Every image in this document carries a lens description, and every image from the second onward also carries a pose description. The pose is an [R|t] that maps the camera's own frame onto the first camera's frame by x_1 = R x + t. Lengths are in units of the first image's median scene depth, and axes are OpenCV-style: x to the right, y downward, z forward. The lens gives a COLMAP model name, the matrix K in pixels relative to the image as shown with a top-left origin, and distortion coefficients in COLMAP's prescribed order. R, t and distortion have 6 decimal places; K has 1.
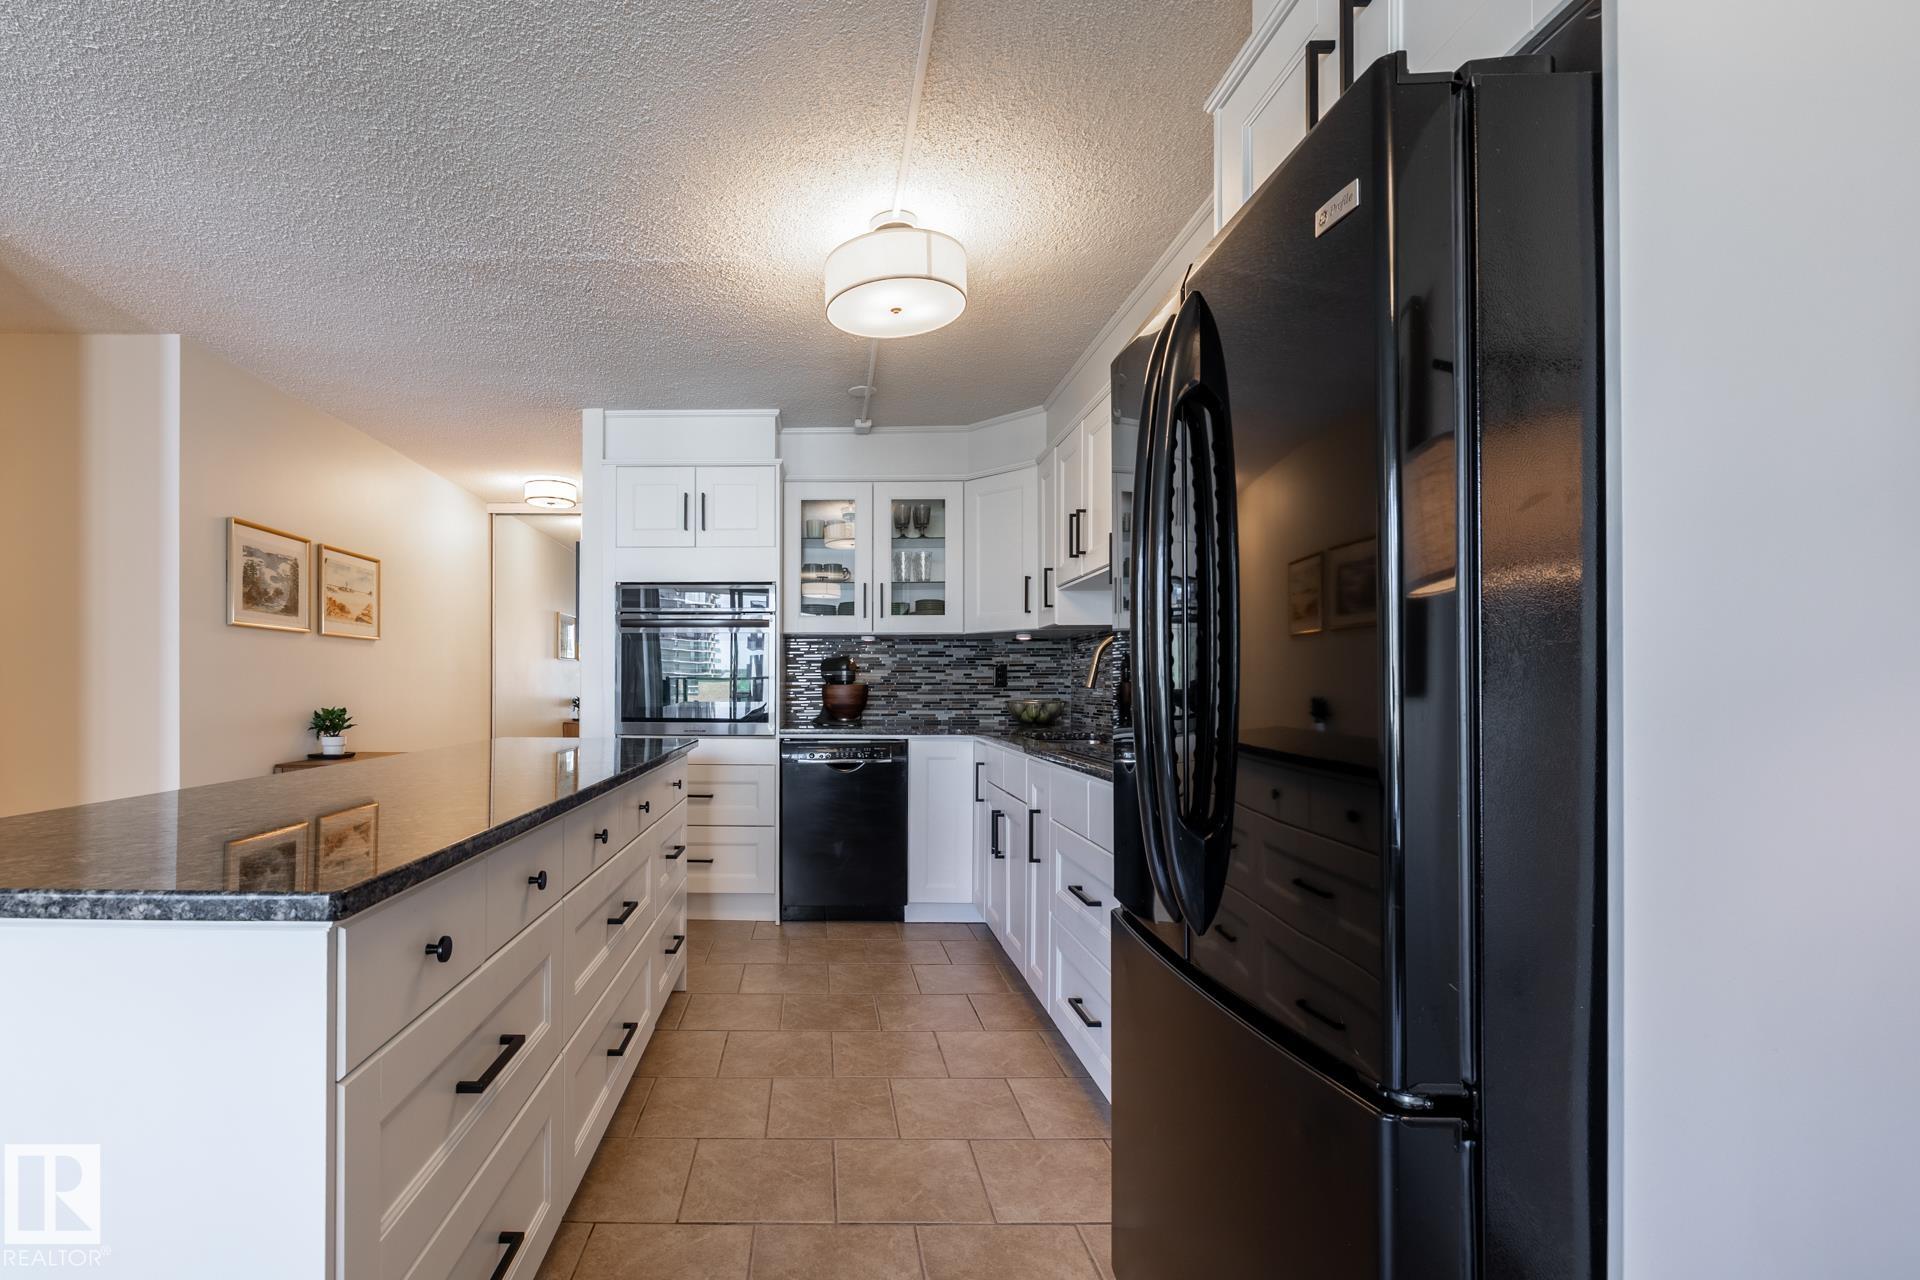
lens RADIAL K [[850.4, 0, 816.8], [0, 850.4, 693.4], [0, 0, 1]] dist [-0.000741, -0.000029]
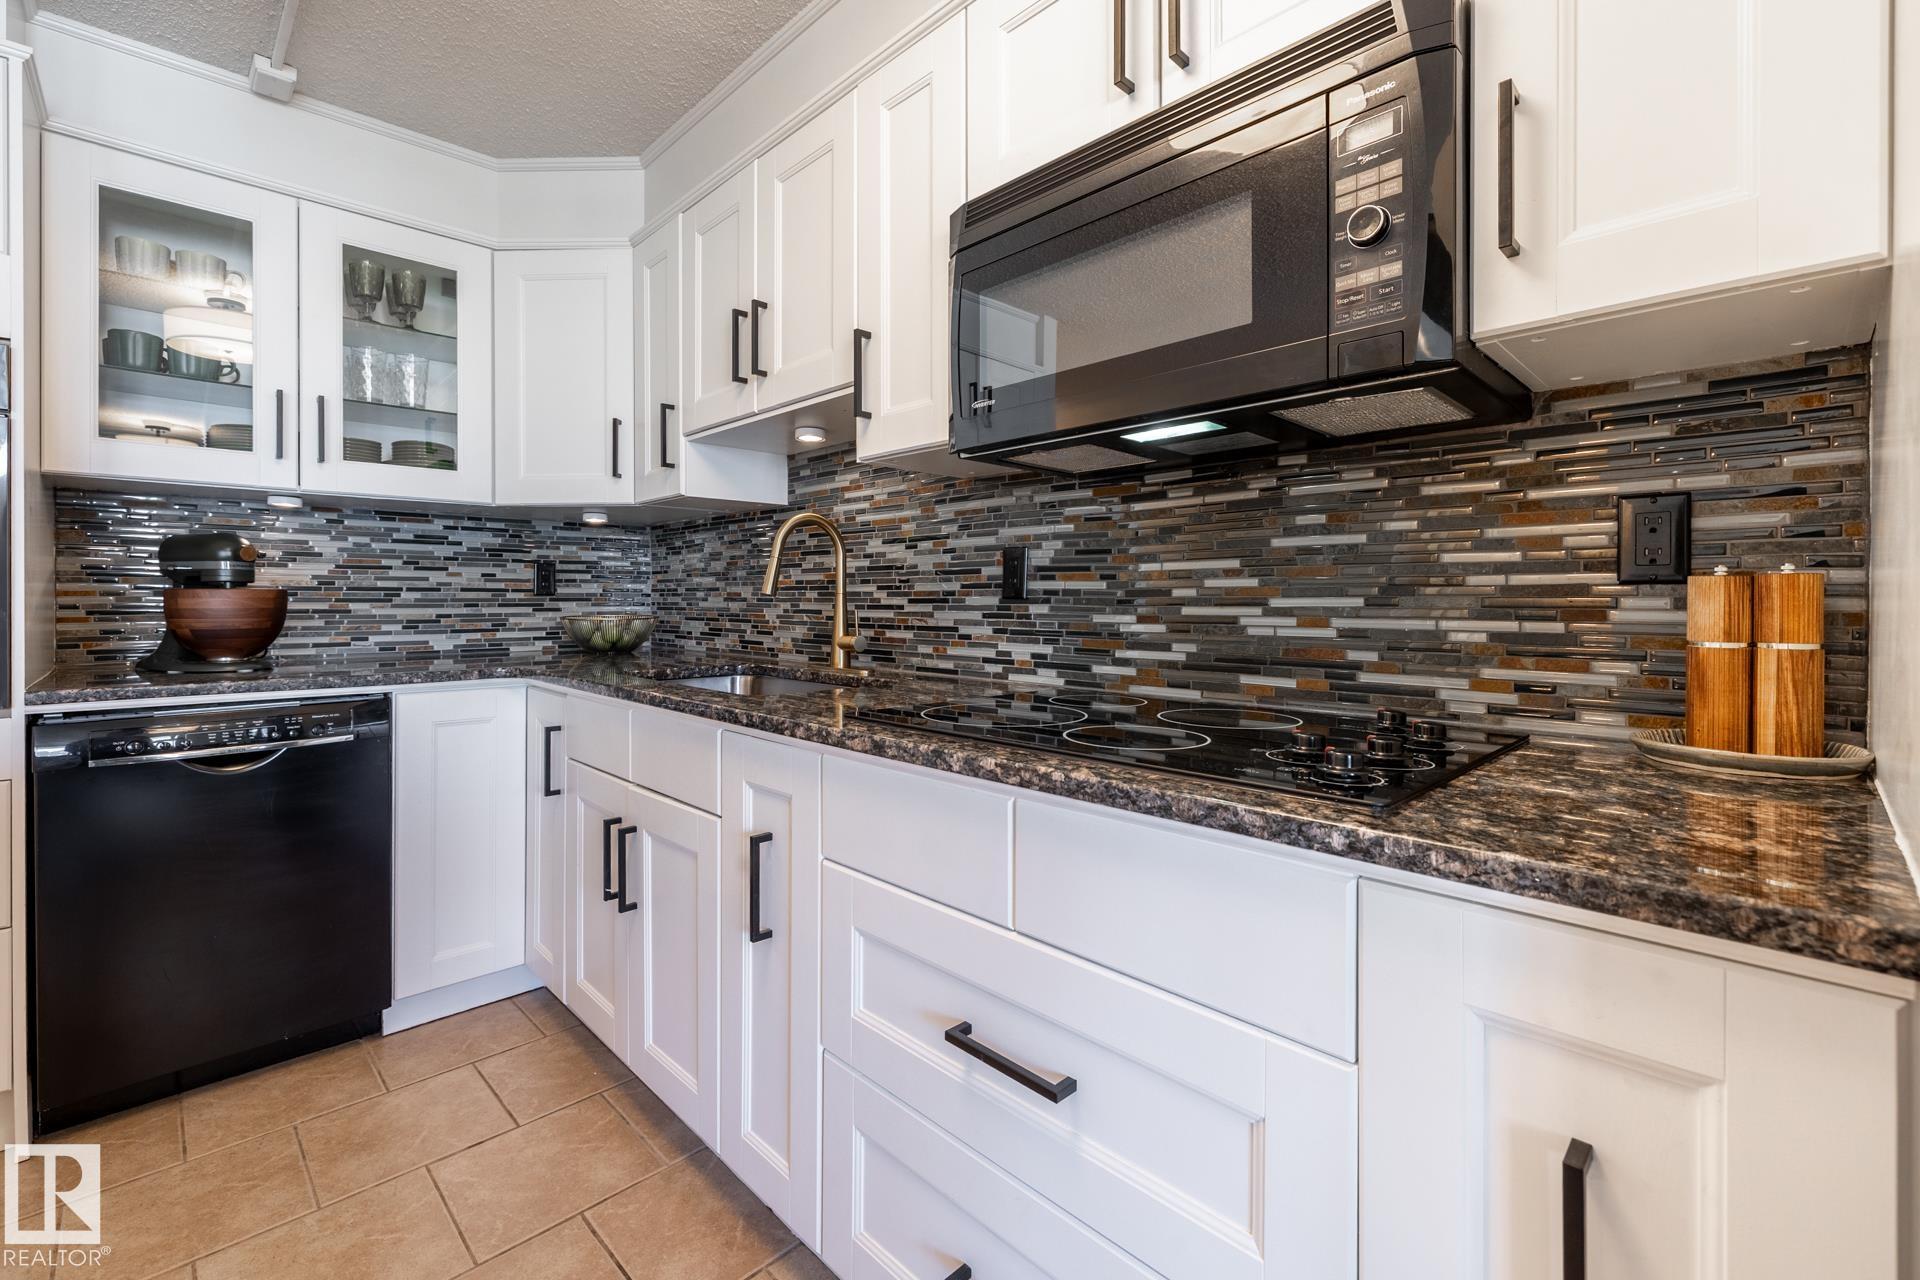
lens RADIAL K [[820.7, 0, 957.4], [0, 820.7, 600.4], [0, 0, 1]] dist [-0.002654, -0.000231]
pose [[0.707515, -0.002054, 0.706695, -0.003245], [0.005310, 0.999983, -0.002410, -0.000420], [-0.706678, 0.005457, 0.707514, 0.367912]]
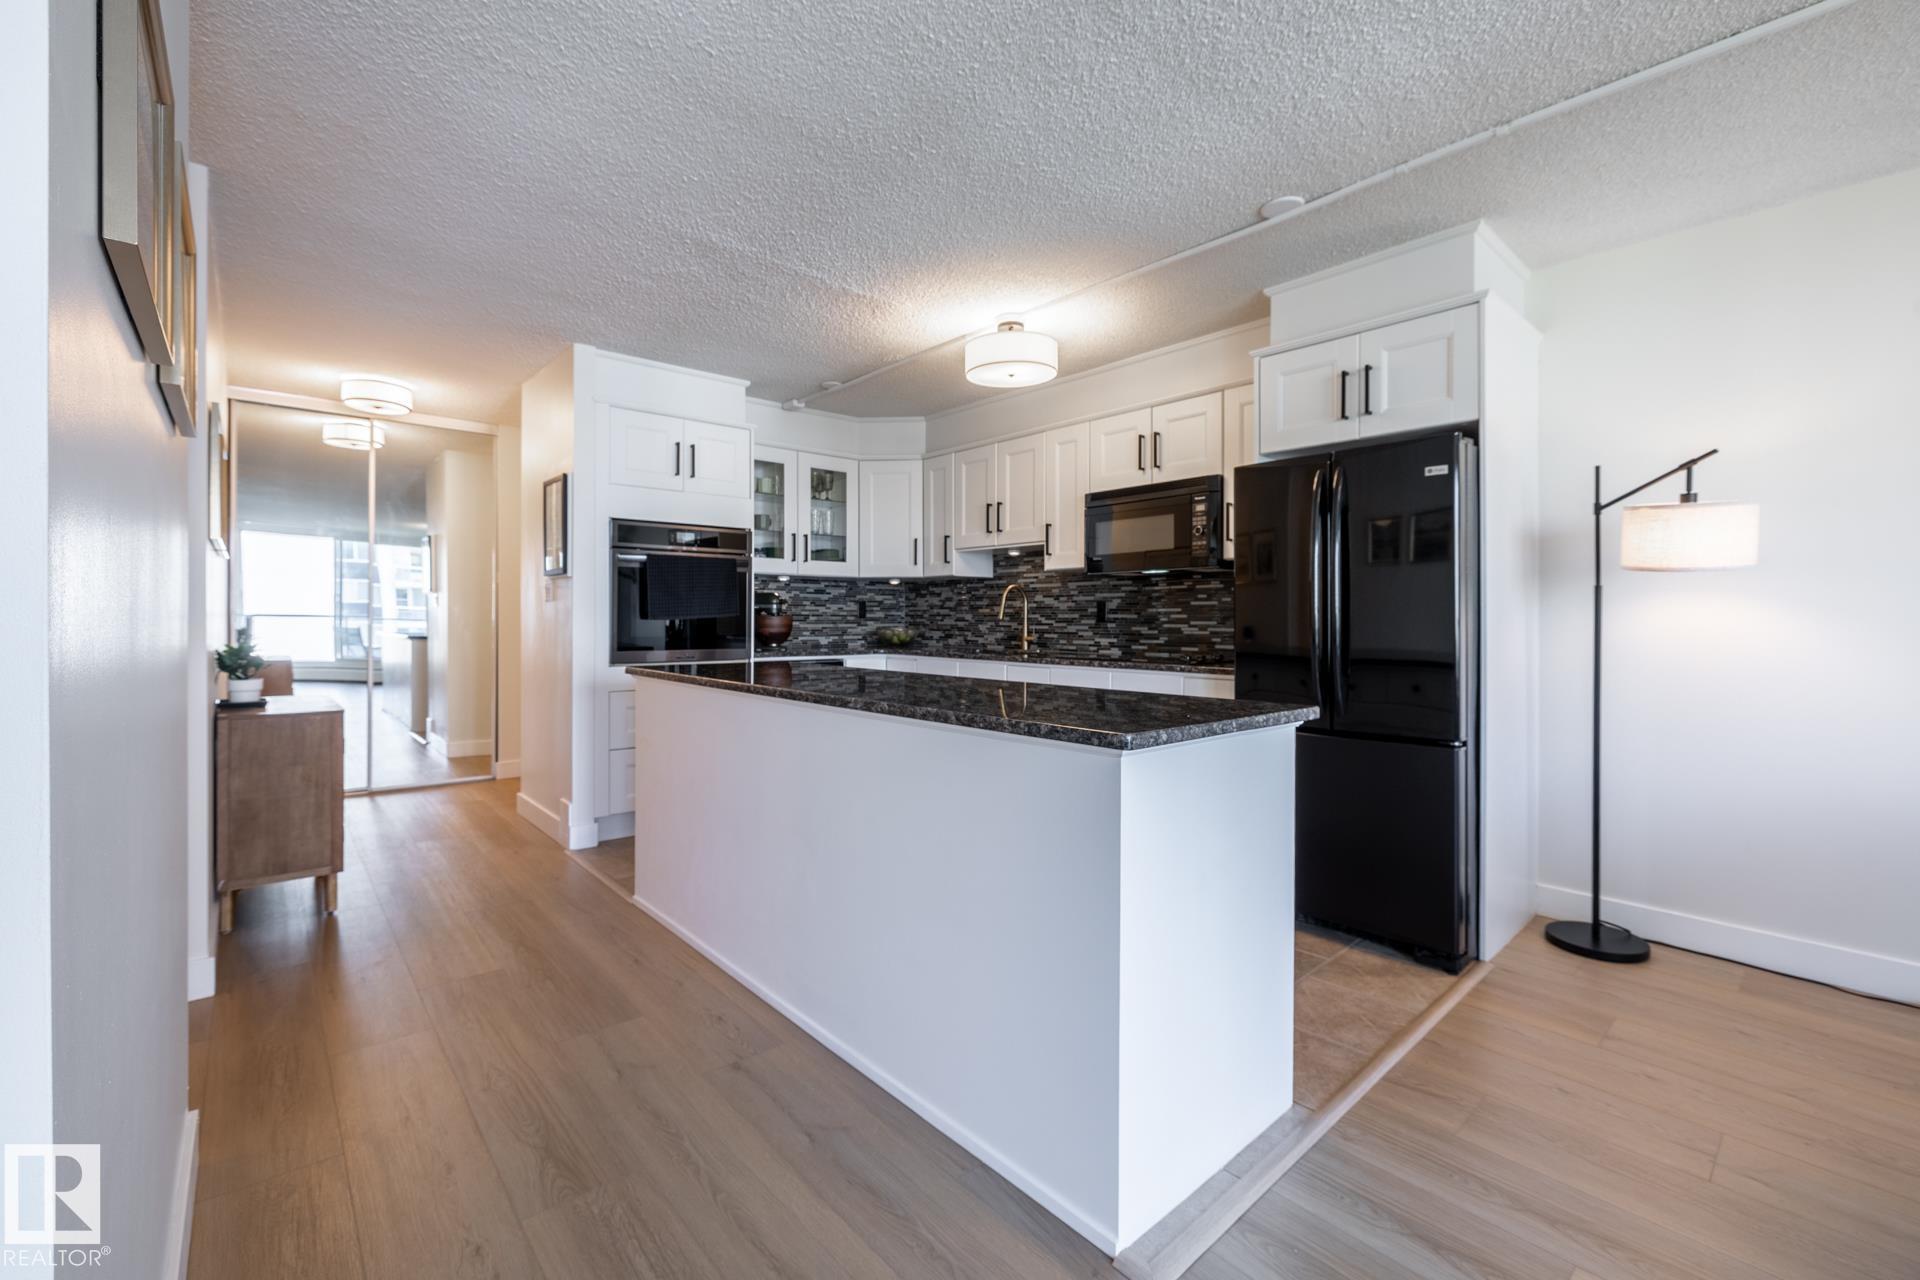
lens RADIAL K [[772.3, 0, 961.0], [0, 772.3, 628.2], [0, 0, 1]] dist [-0.000605, 0.000005]
pose [[0.751841, -0.005227, 0.659324, -0.500032], [0.000684, 0.999974, 0.007147, -0.000077], [-0.659344, -0.004922, 0.751825, -0.001465]]
